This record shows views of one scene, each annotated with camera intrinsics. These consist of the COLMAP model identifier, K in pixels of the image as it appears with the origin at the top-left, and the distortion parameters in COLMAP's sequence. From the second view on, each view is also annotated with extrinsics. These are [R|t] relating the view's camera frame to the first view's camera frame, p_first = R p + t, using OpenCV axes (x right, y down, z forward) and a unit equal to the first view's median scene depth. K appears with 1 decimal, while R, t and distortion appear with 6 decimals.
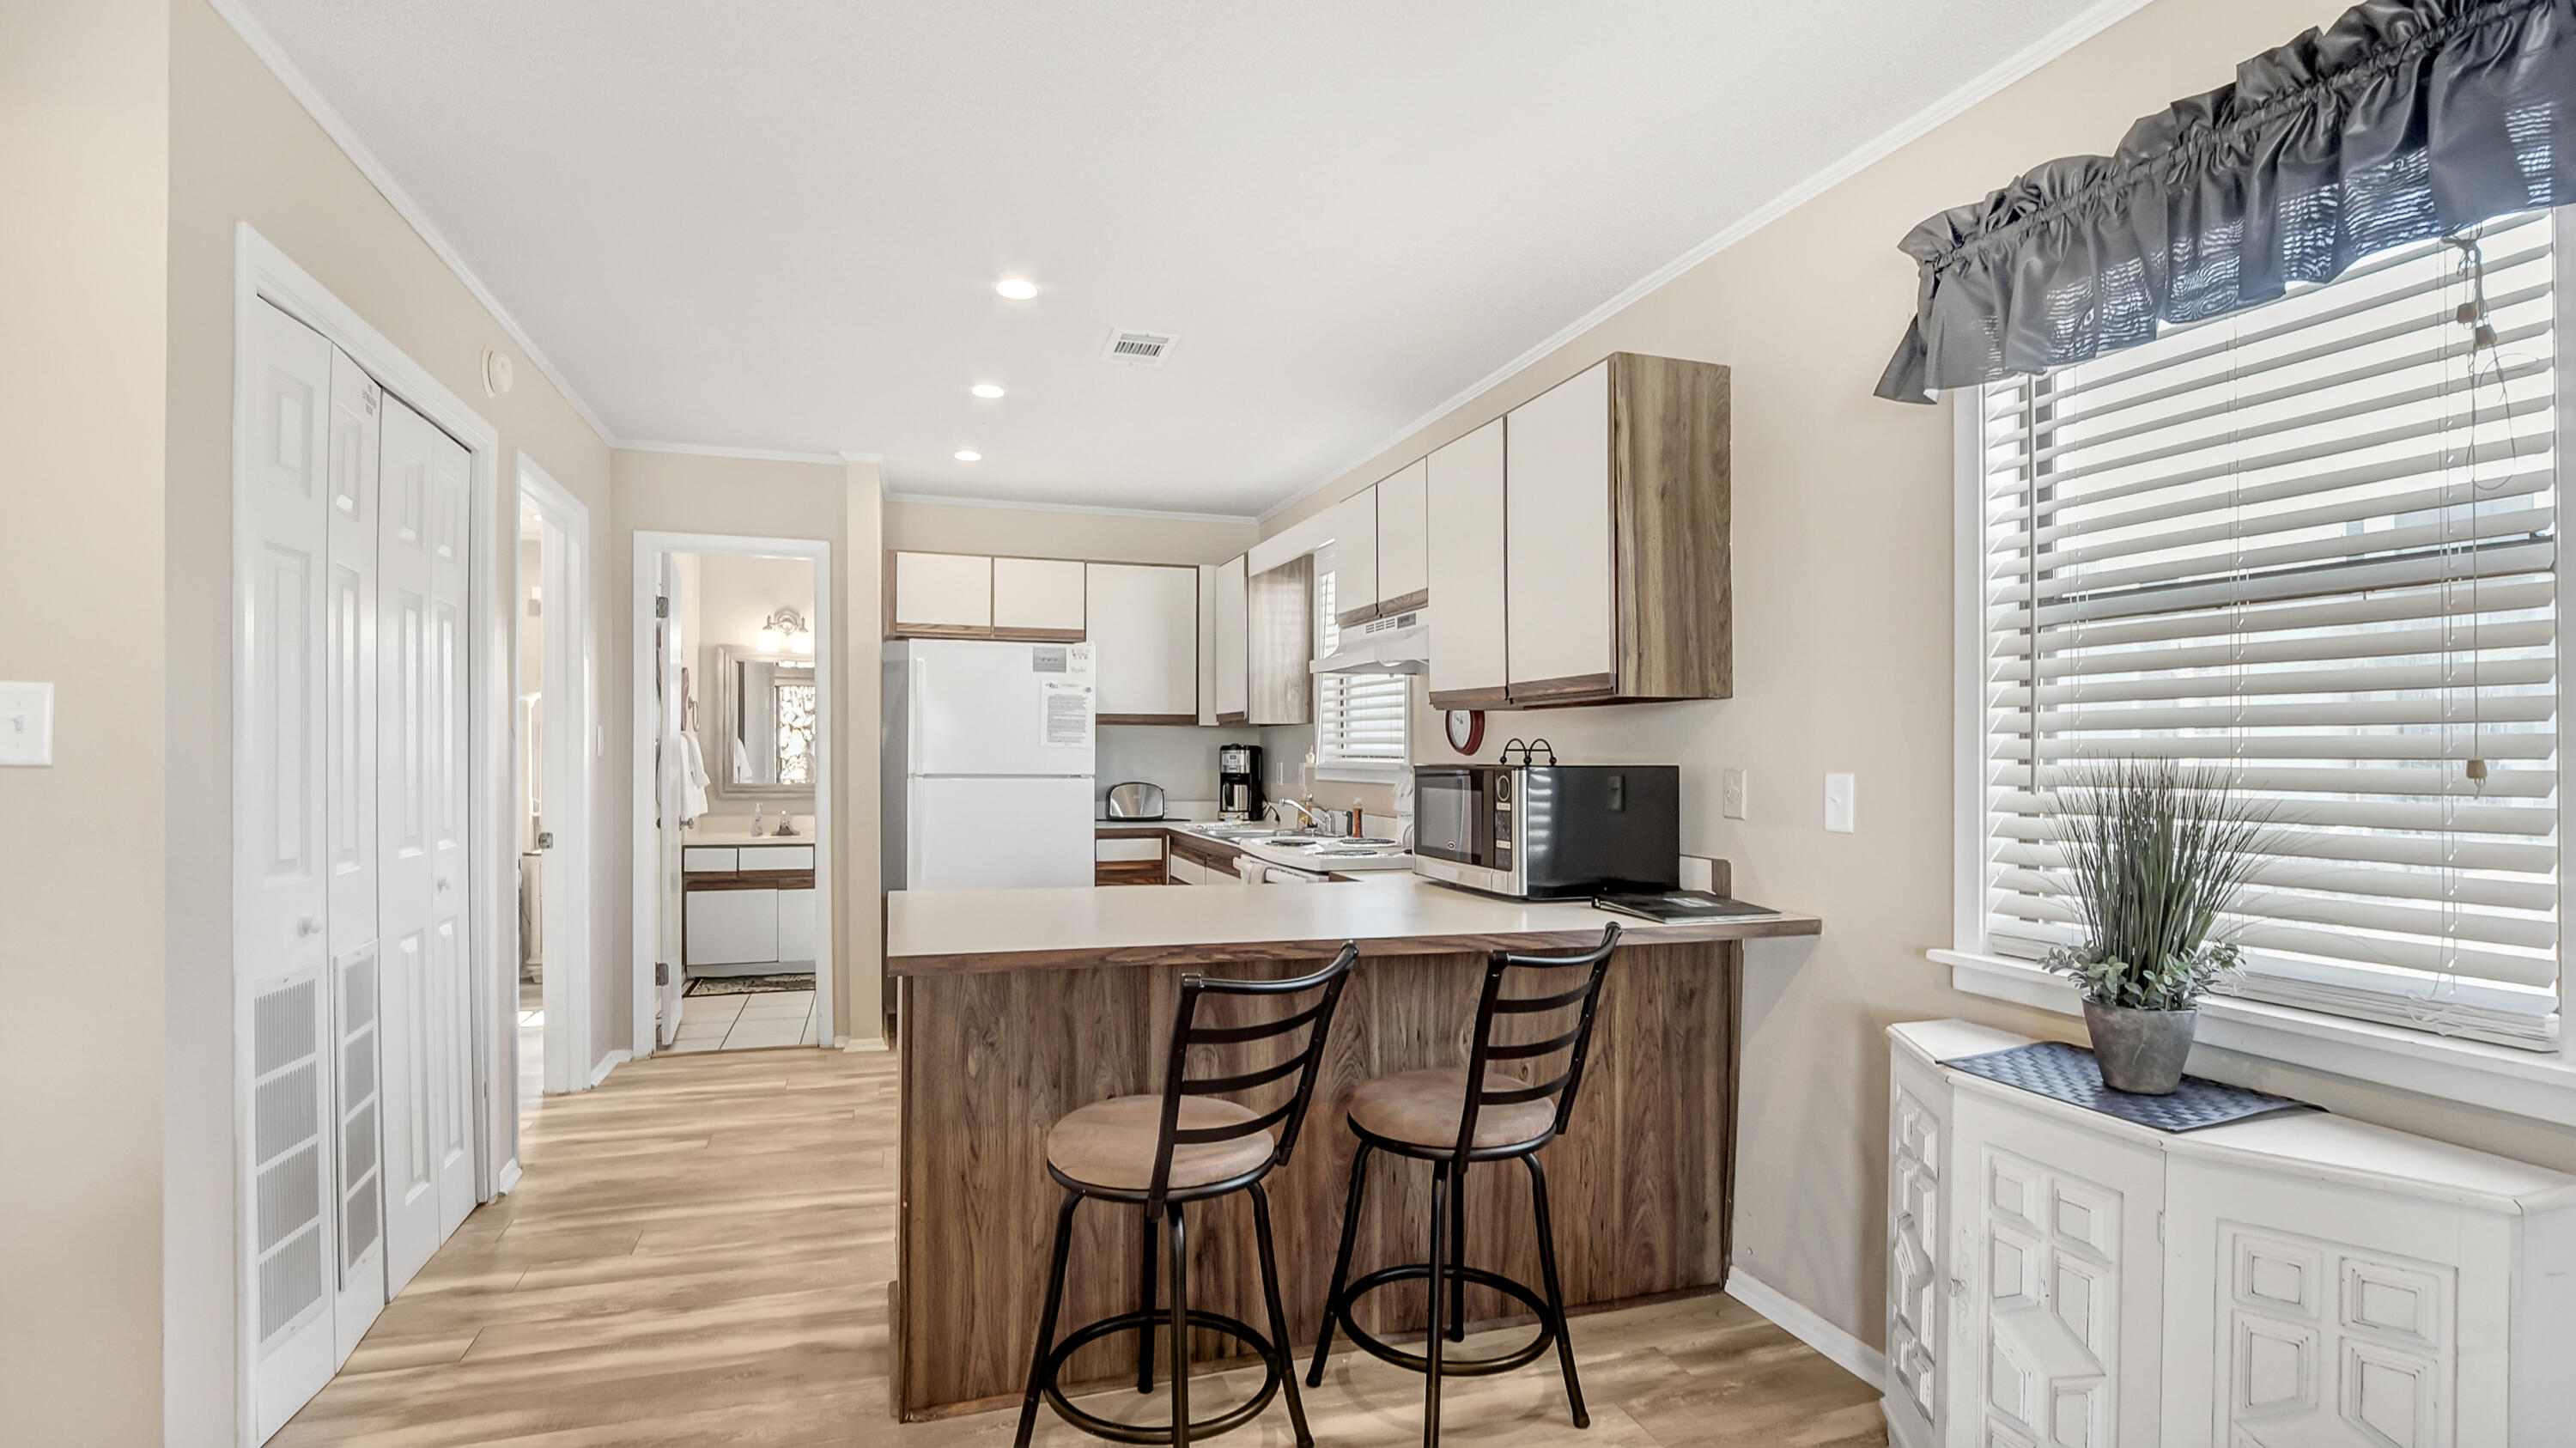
lens RADIAL K [[1213.5, 0, 1279.9], [0, 1213.5, 763.9], [0, 0, 1]] dist [-0.021769, 0.000486]
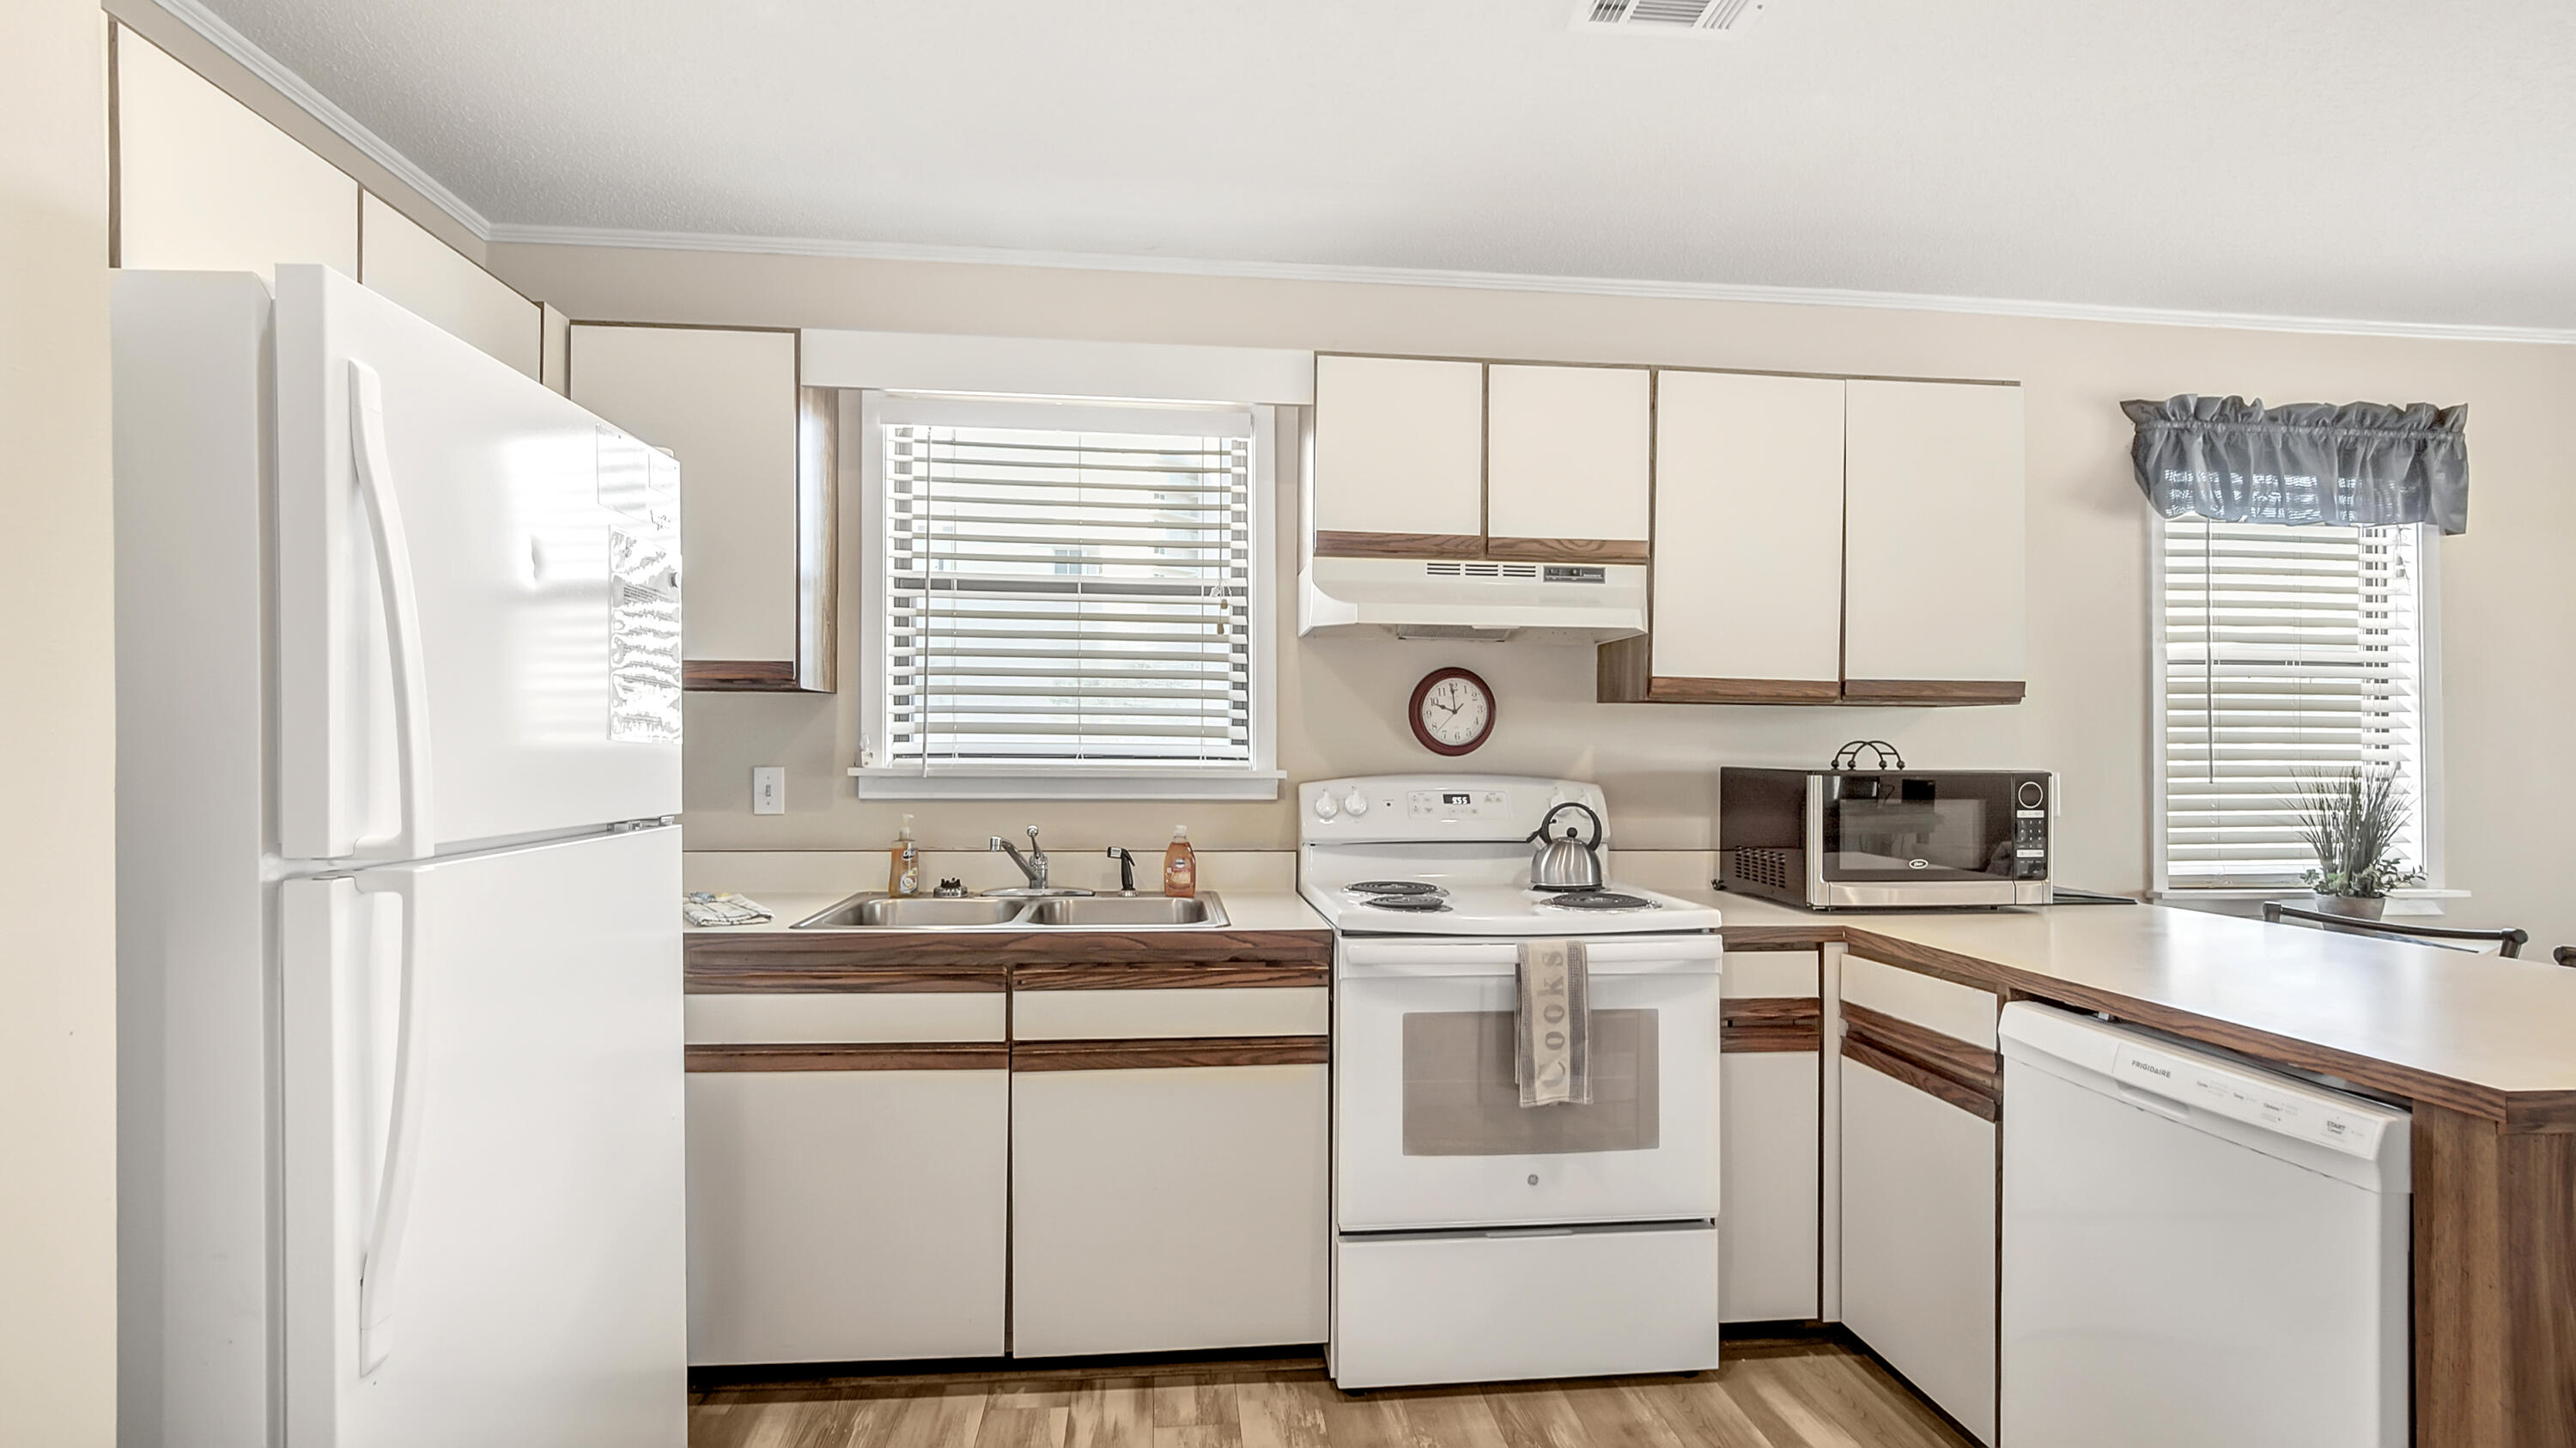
lens RADIAL K [[1213.5, 0, 1279.9], [0, 1213.5, 763.9], [0, 0, 1]] dist [-0.021769, 0.000486]
pose [[0.221808, -0.020605, 0.974873, -0.893423], [0.002777, 0.999786, 0.020499, -0.026592], [-0.975086, -0.001839, 0.221818, 1.383387]]
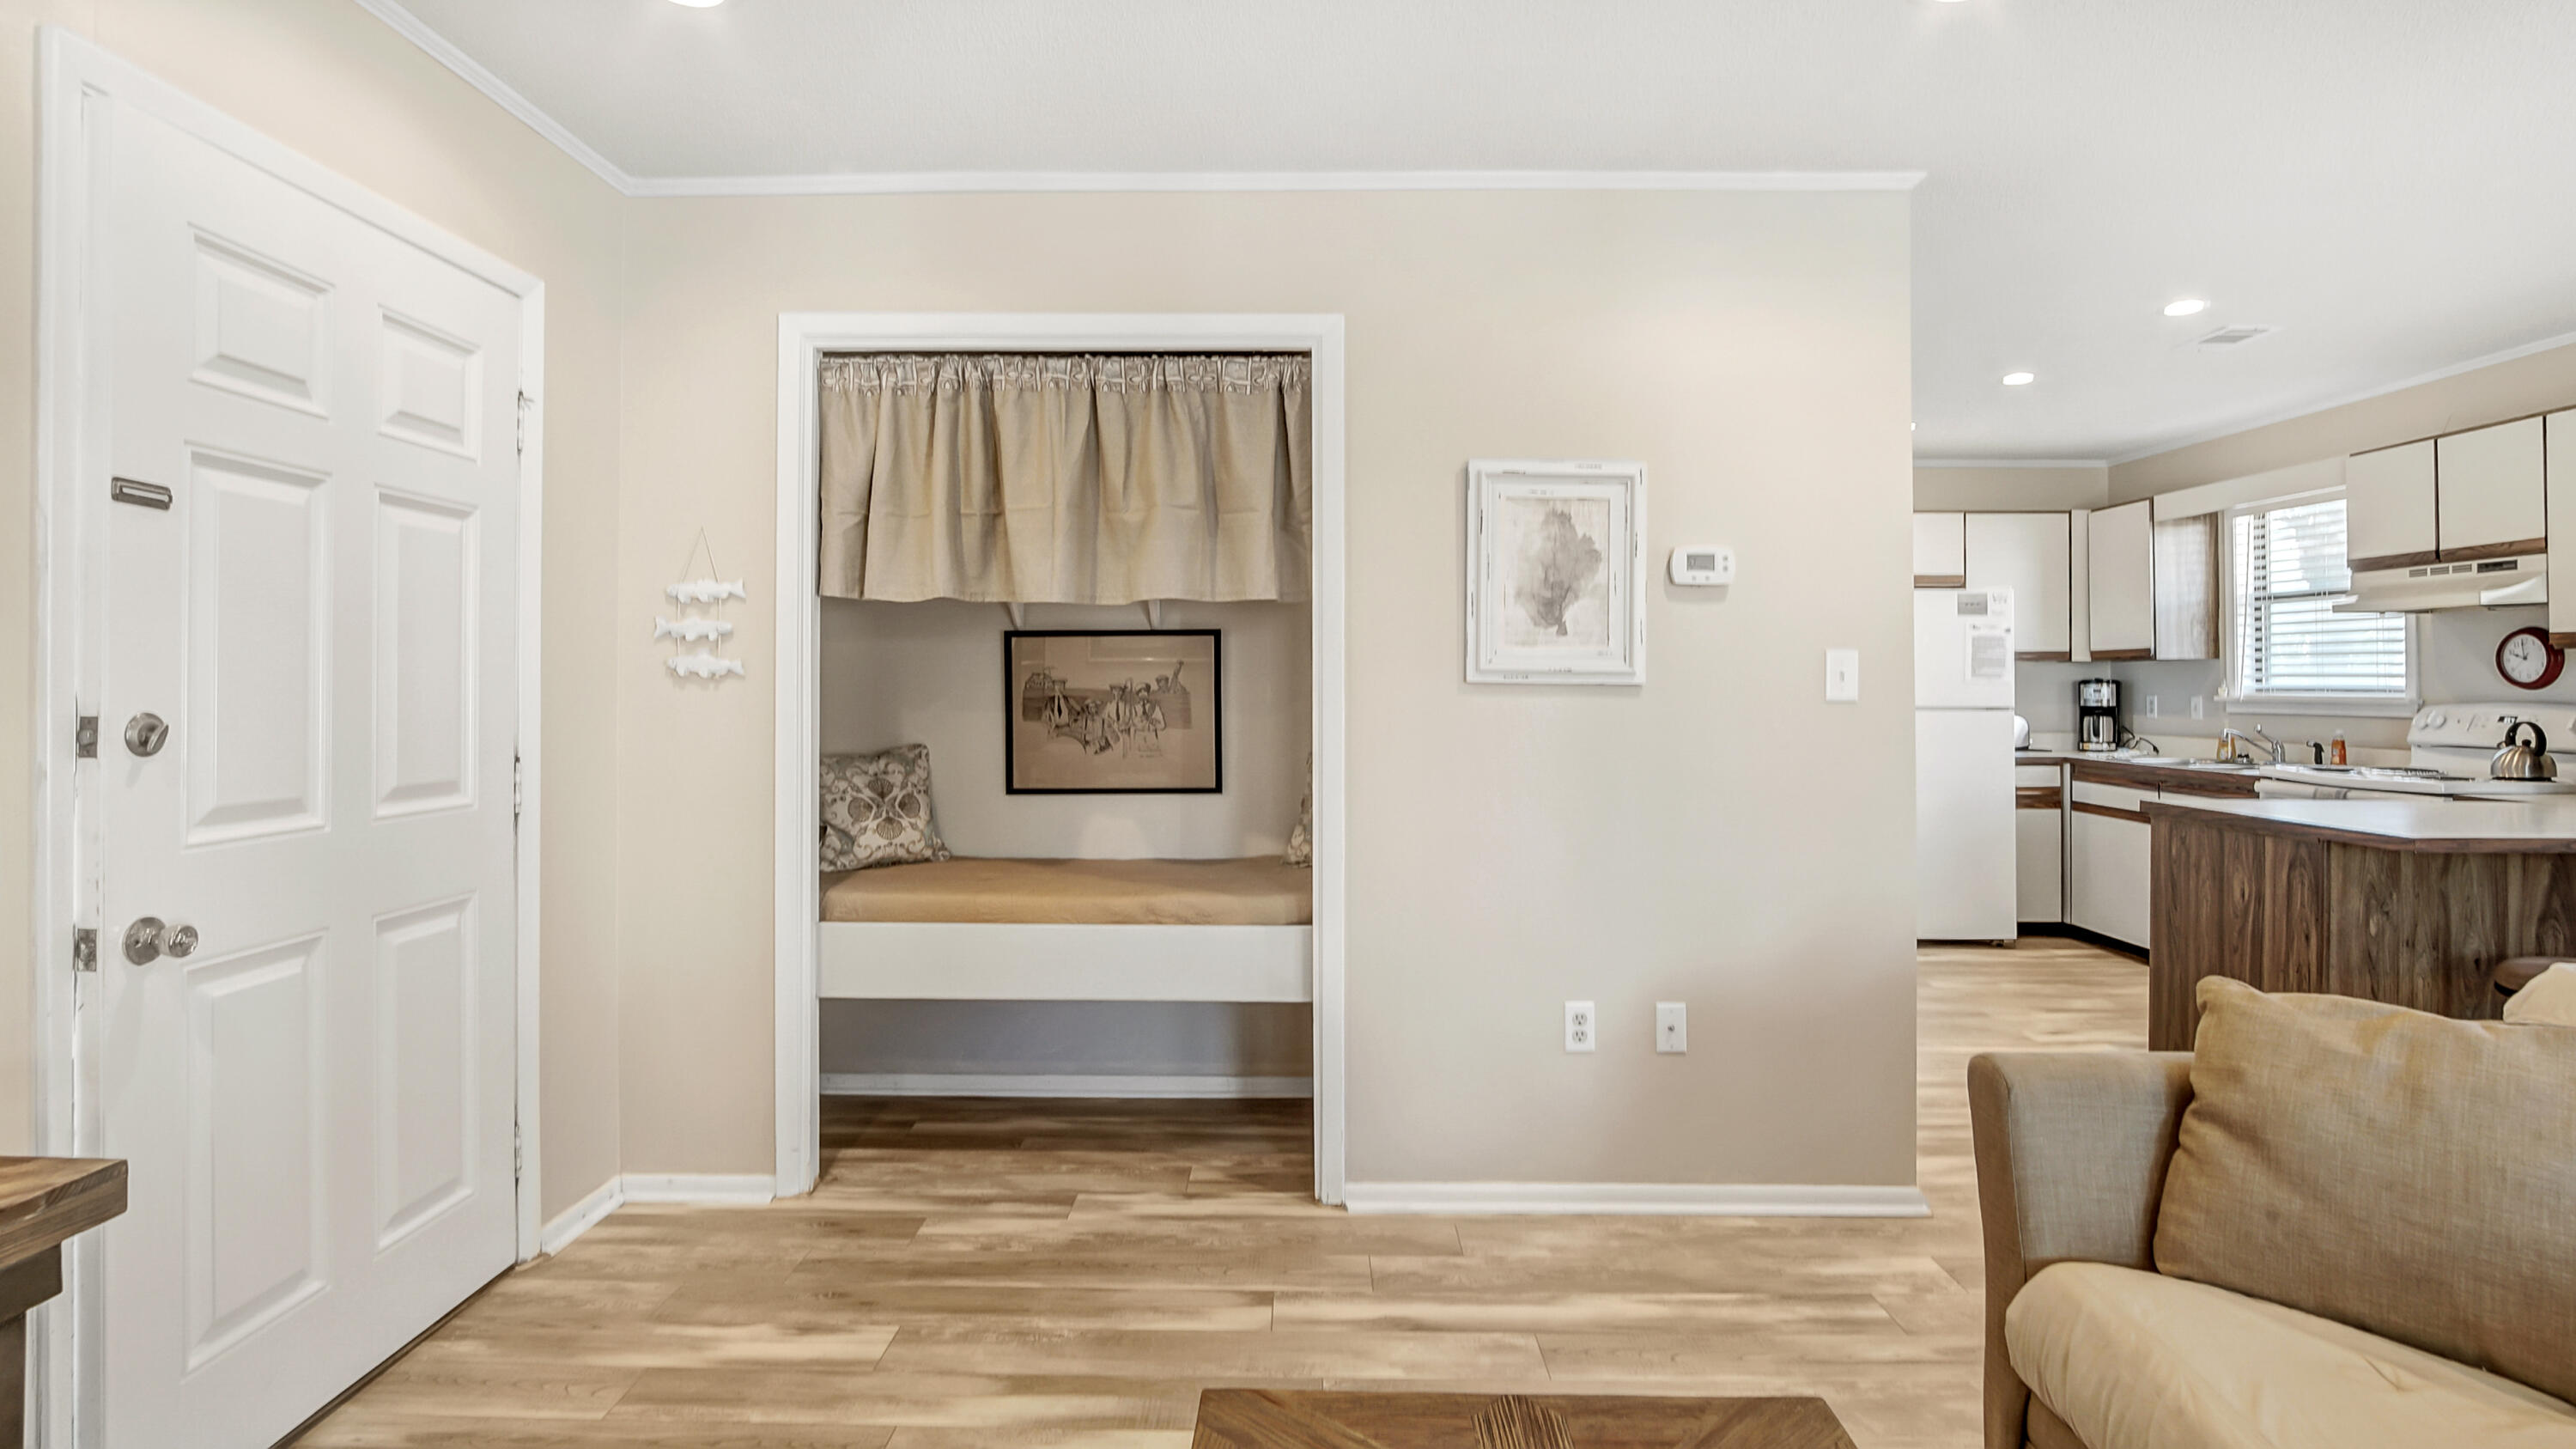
lens RADIAL K [[1257.5, 0, 1285.7], [0, 1257.5, 675.3], [0, 0, 1]] dist [-0.027632, 0.006614]
pose [[0.943405, -0.006227, -0.331585, -0.762524], [0.000781, 0.999863, -0.016555, -0.003925], [0.331643, 0.015359, 0.943280, -0.552333]]
